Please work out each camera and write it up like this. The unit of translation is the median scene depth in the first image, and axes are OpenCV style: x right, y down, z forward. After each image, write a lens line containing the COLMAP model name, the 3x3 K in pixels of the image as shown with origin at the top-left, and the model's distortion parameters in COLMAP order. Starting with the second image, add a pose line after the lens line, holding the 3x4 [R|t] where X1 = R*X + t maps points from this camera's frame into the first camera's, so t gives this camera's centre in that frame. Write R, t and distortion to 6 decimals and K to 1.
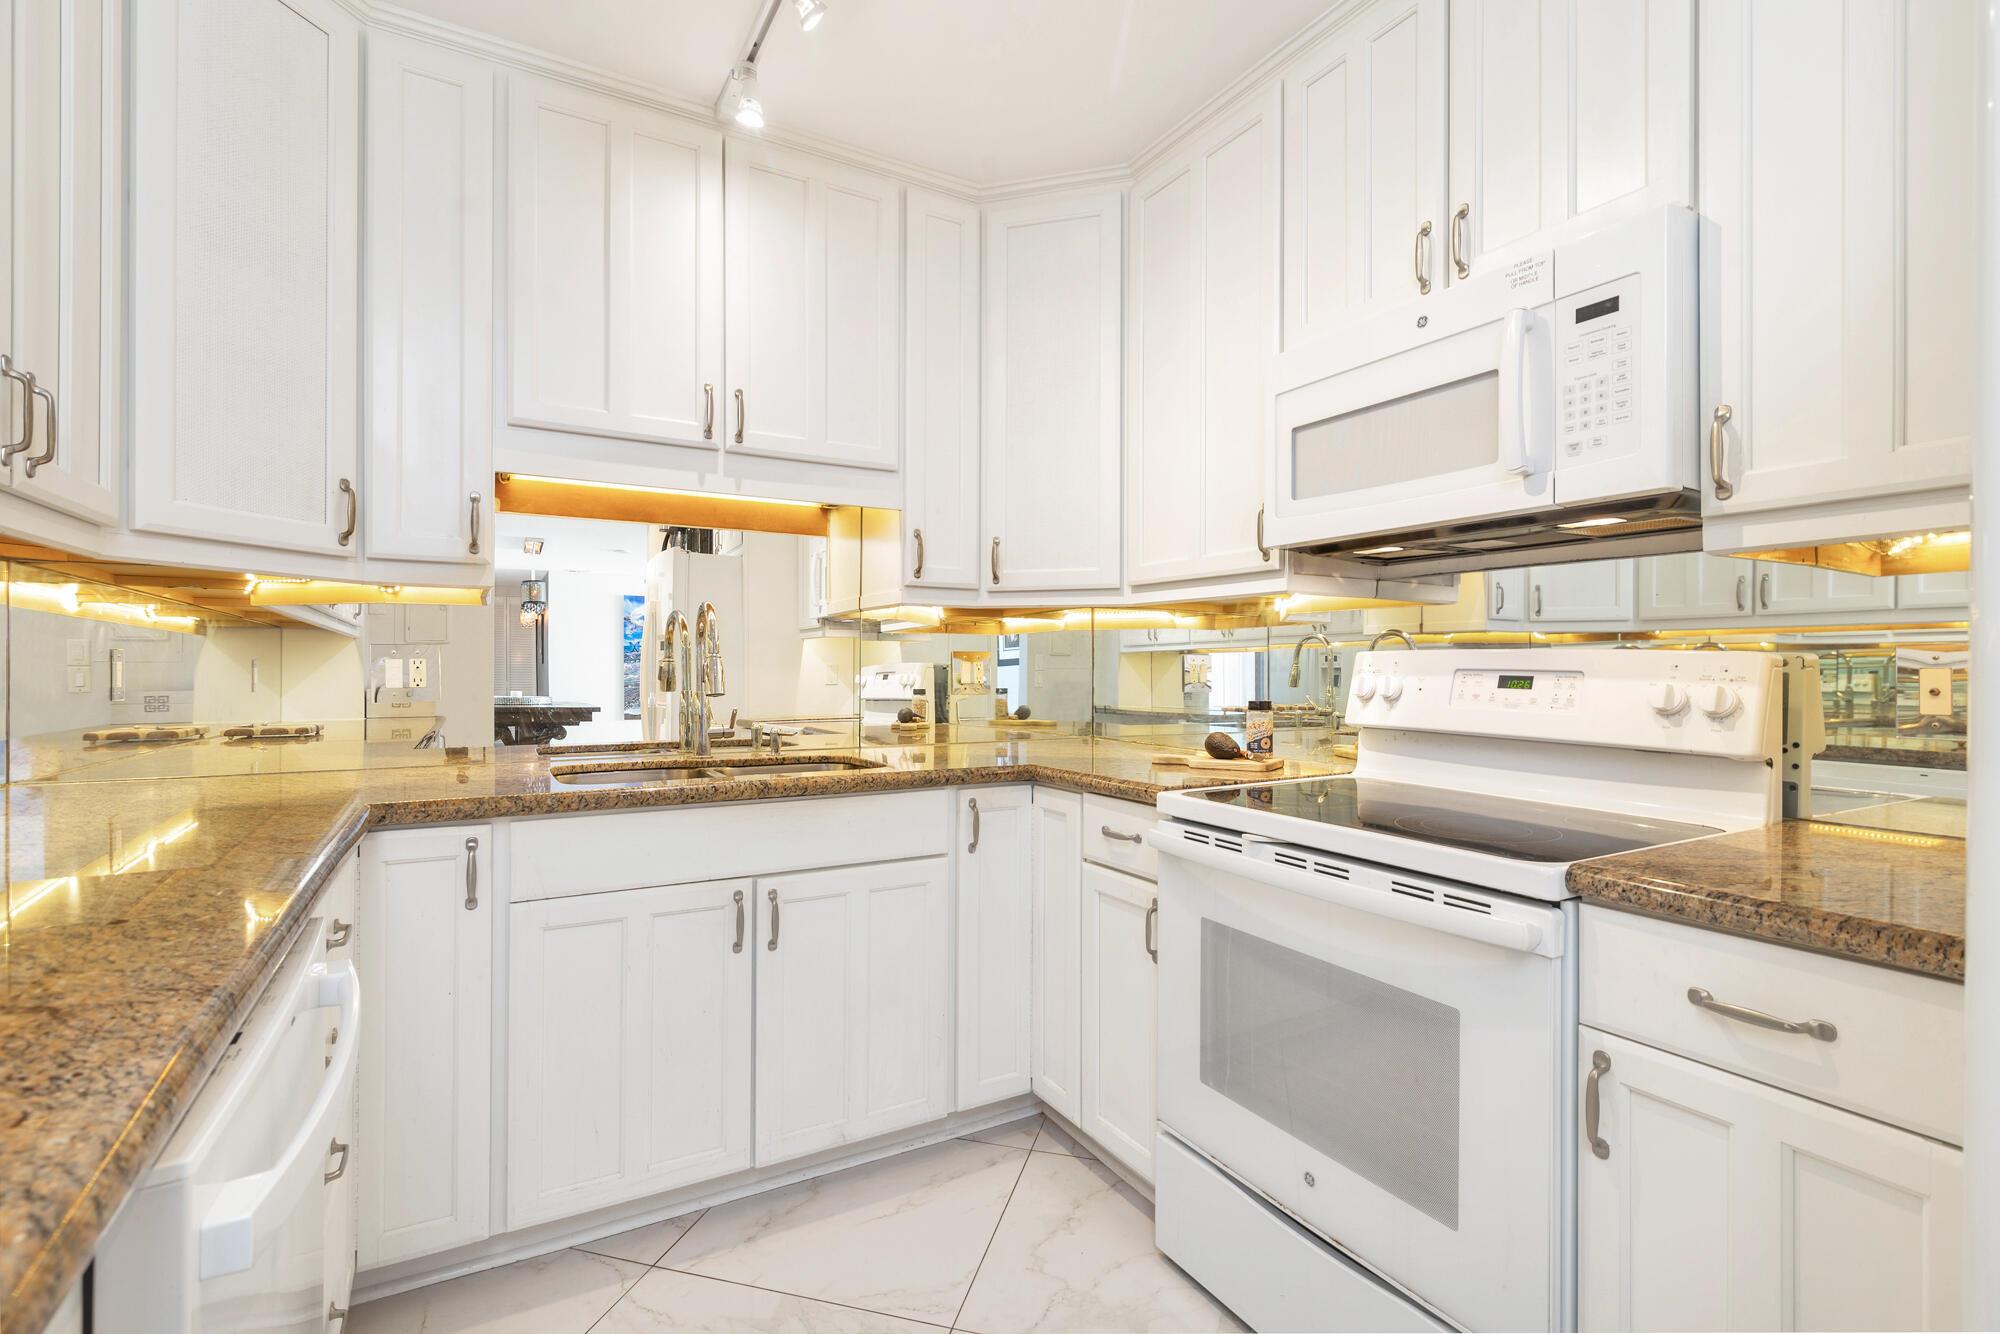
lens RADIAL K [[916.3, 0, 997.7], [0, 916.3, 664.3], [0, 0, 1]] dist [0.001881, -0.000459]
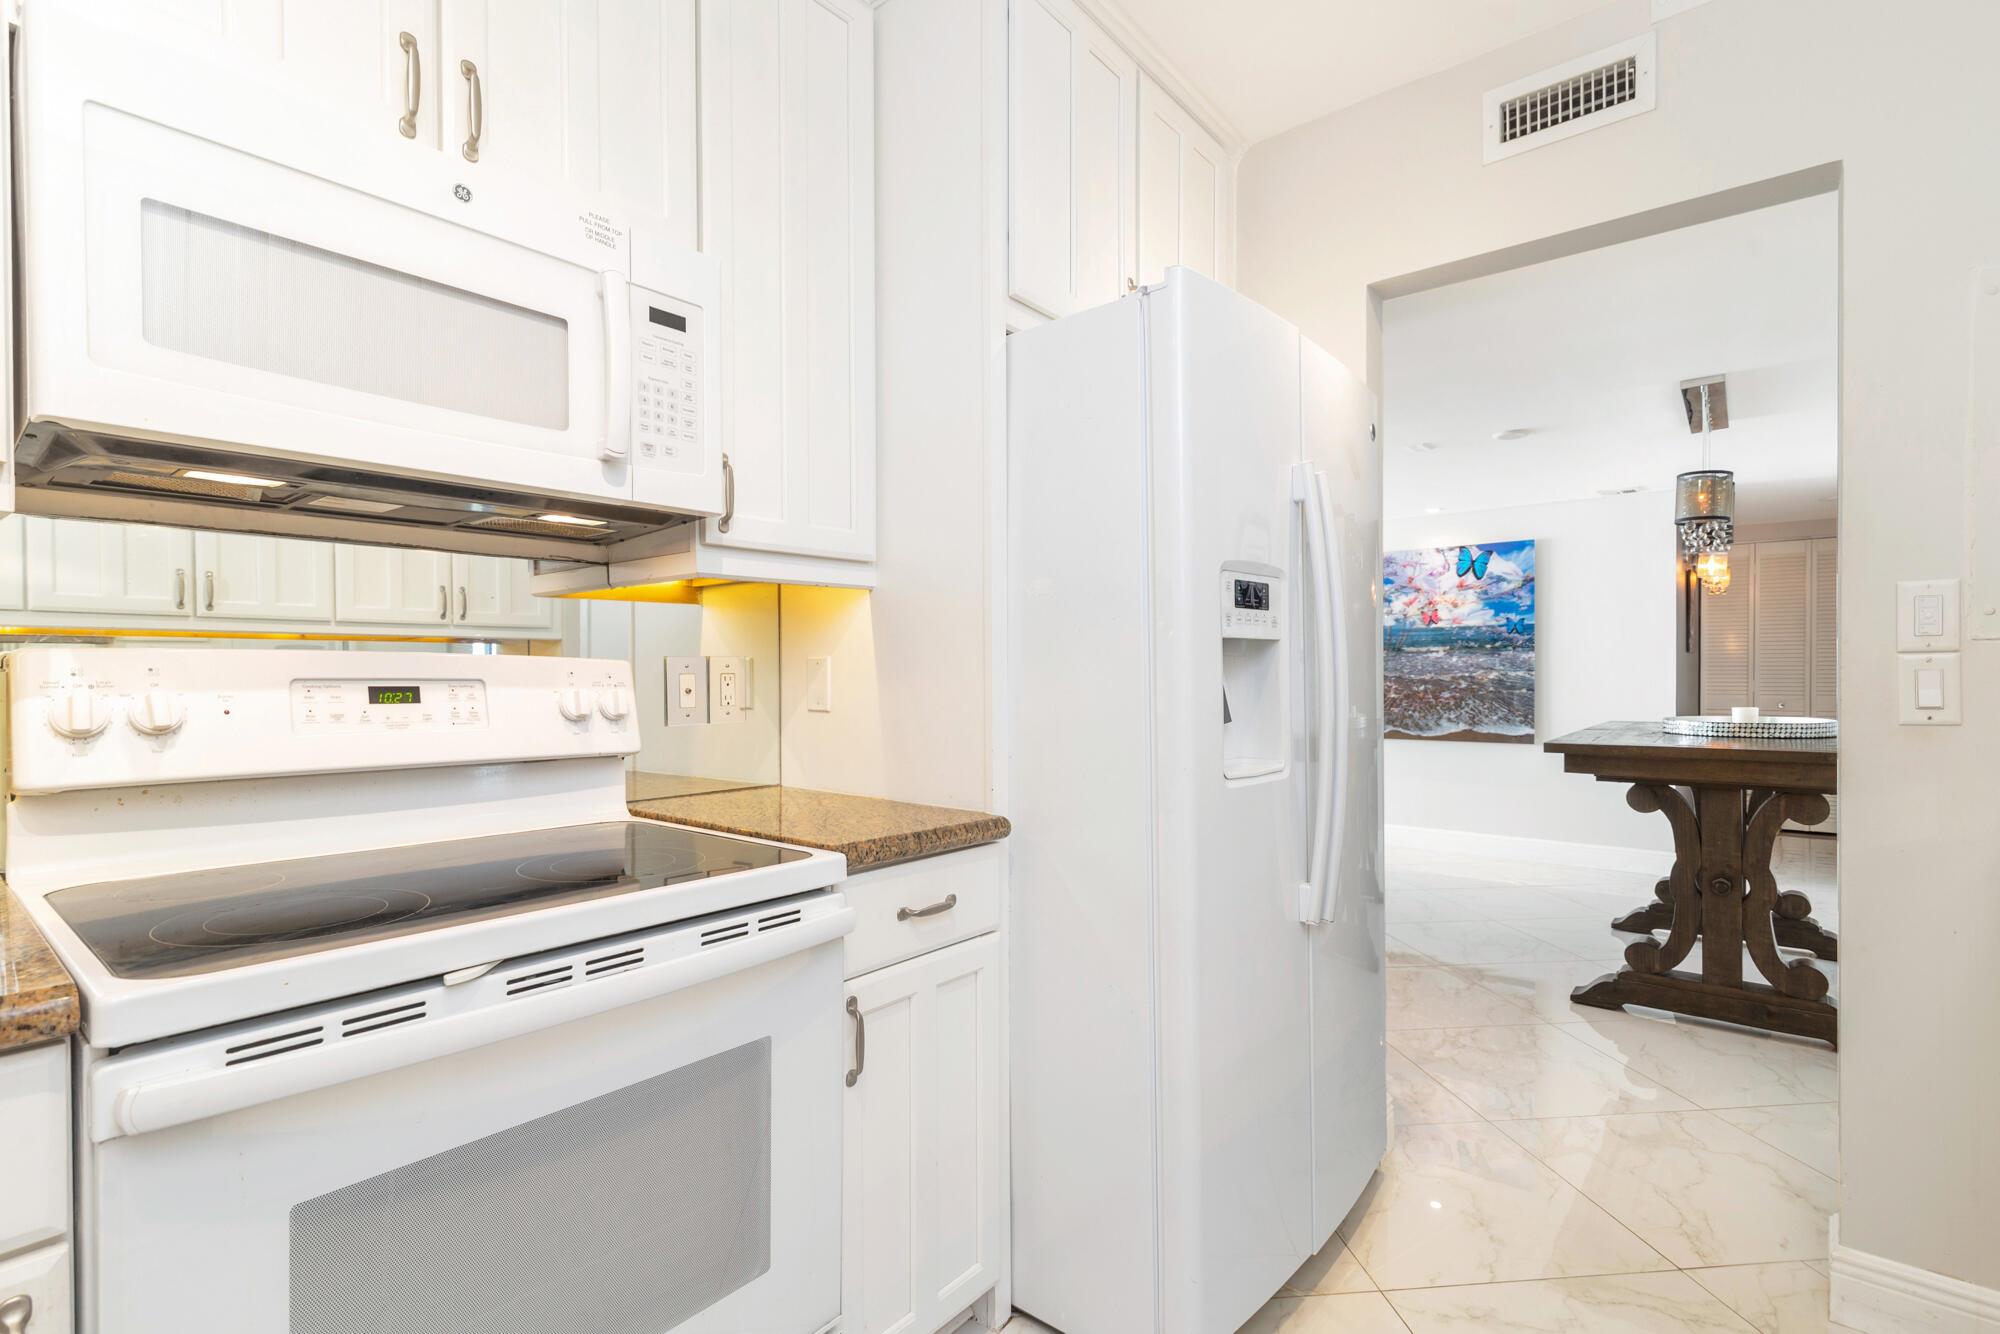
lens RADIAL K [[946.8, 0, 989.0], [0, 946.8, 687.9], [0, 0, 1]] dist [0.000846, -0.000560]
pose [[-0.356736, -0.019955, 0.933992, -0.405043], [0.000052, 0.999771, 0.021380, -0.003817], [-0.934205, 0.007676, -0.356654, 0.939117]]
